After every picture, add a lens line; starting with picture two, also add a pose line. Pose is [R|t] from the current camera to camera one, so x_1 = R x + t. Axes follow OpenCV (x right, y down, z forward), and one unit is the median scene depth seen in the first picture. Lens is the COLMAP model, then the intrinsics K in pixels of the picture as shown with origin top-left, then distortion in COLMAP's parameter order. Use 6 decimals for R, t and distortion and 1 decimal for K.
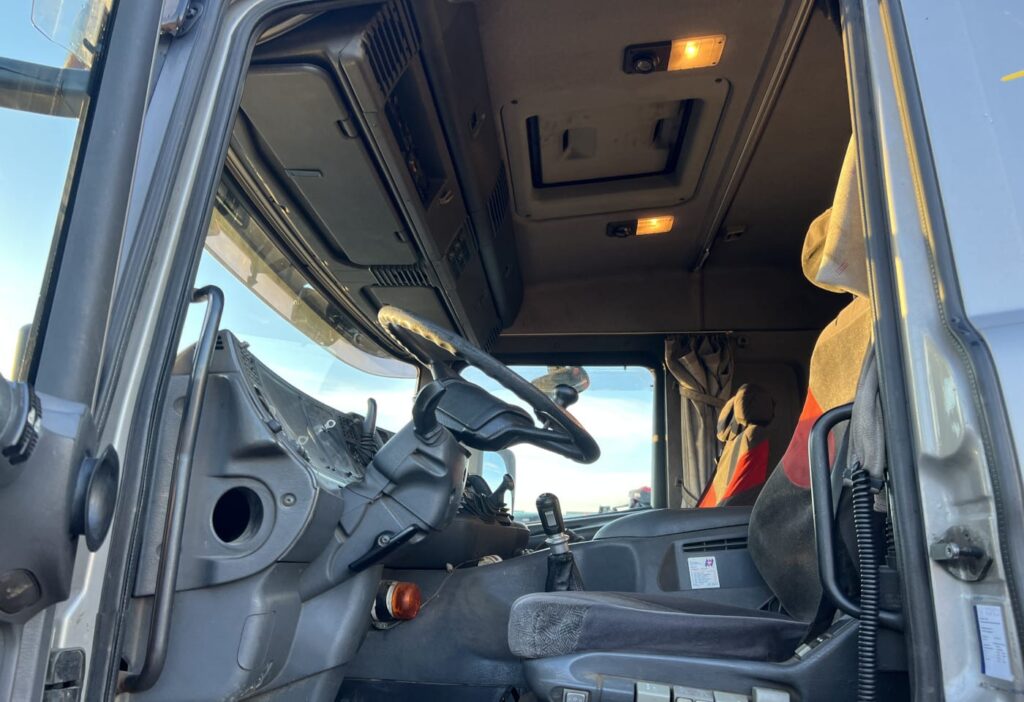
lens RADIAL K [[739.5, 0, 551.3], [0, 739.5, 357.0], [0, 0, 1]] dist [0.010129, 0.002069]
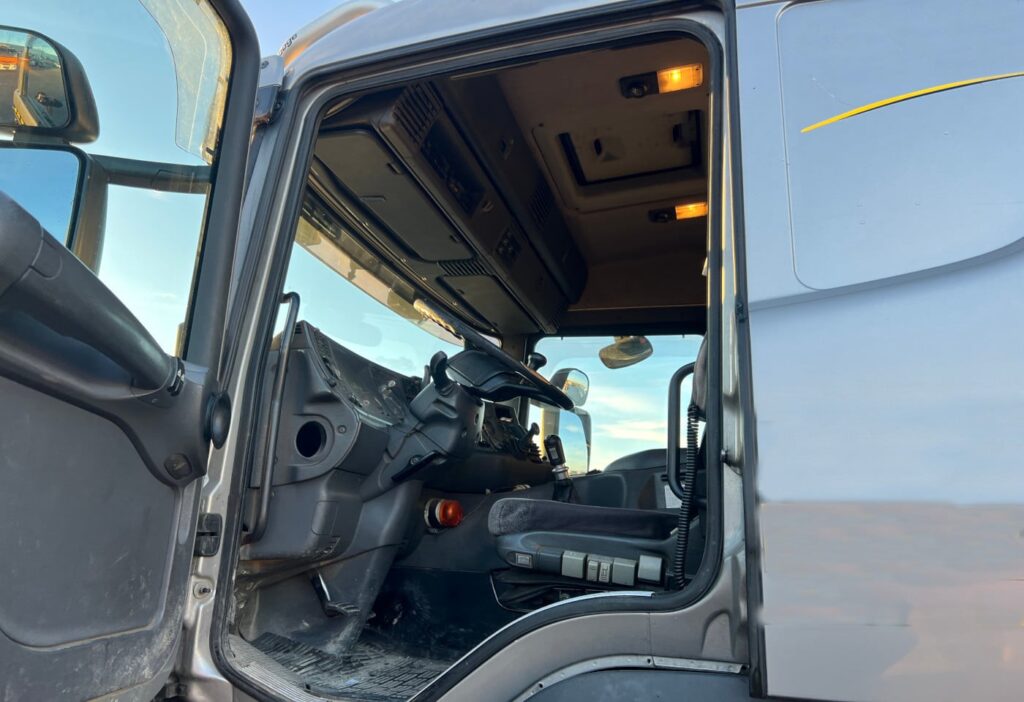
lens RADIAL K [[636.3, 0, 512.0], [0, 636.3, 351.0], [0, 0, 1]] dist [0.030969, -0.000157]
pose [[0.987664, -0.018687, -0.155467, 0.160874], [0.023890, 0.999213, 0.031667, -0.004546], [0.154753, -0.034991, 0.987333, -0.200735]]
